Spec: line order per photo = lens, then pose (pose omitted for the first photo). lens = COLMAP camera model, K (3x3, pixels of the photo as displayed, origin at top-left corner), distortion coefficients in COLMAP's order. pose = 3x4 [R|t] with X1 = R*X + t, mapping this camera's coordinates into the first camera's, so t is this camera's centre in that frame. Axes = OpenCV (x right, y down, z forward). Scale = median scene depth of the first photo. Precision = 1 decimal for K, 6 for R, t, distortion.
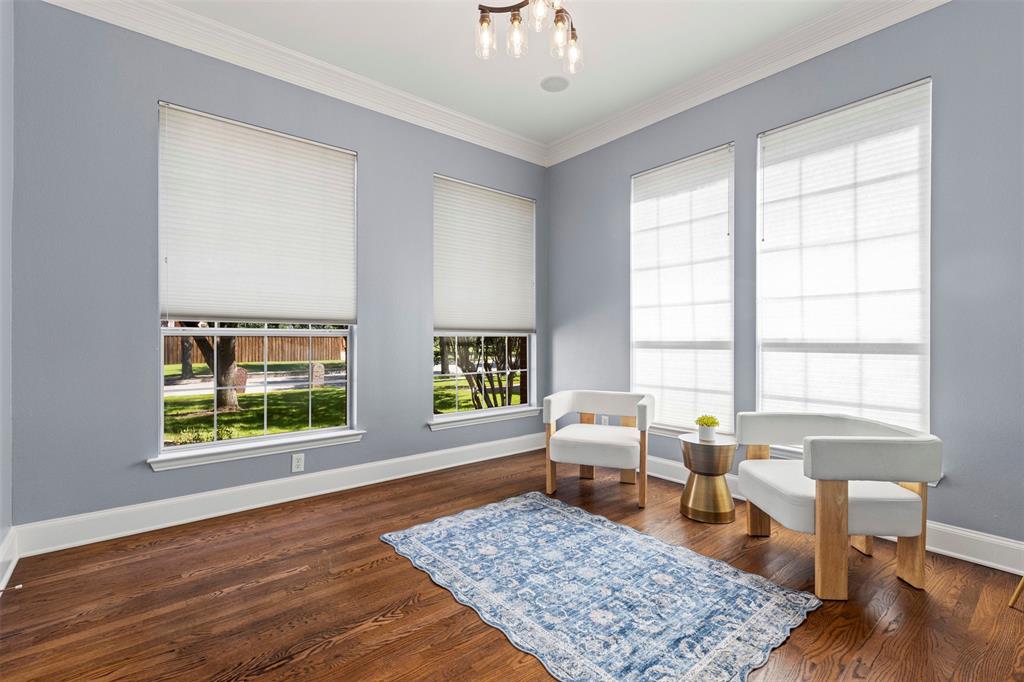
lens RADIAL K [[463.3, 0, 510.9], [0, 463.3, 343.1], [0, 0, 1]] dist [0.019253, 0.000096]
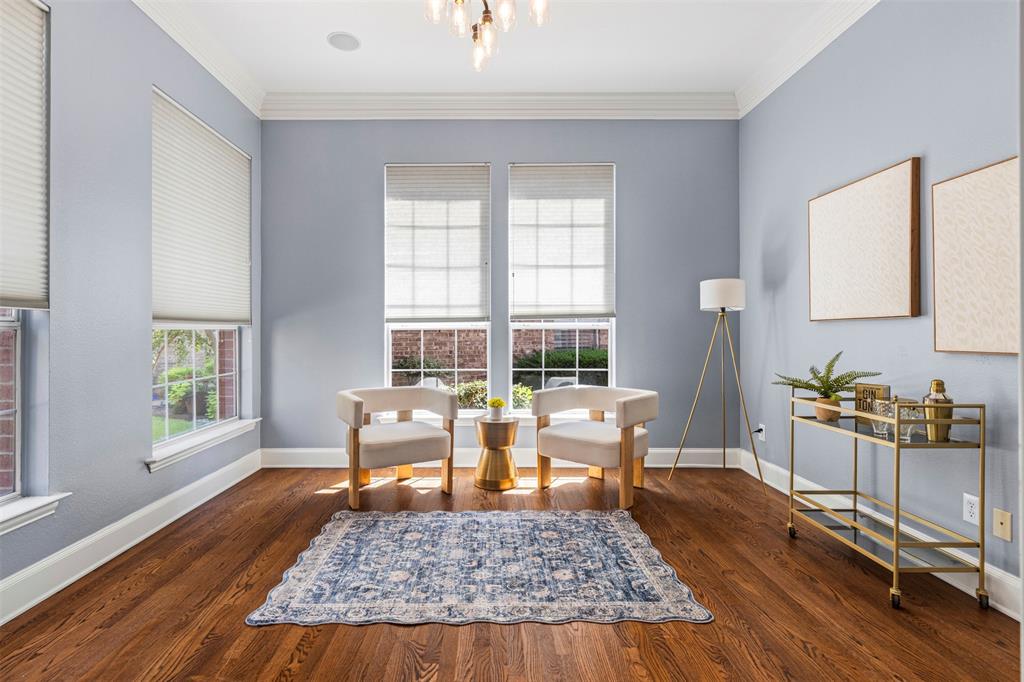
lens RADIAL K [[483.8, 0, 510.5], [0, 483.8, 336.5], [0, 0, 1]] dist [0.012023, -0.000156]
pose [[0.628104, -0.001118, 0.778129, -0.599475], [0.006581, 0.999971, -0.003876, 0.002282], [-0.778102, 0.007555, 0.628093, 0.253899]]
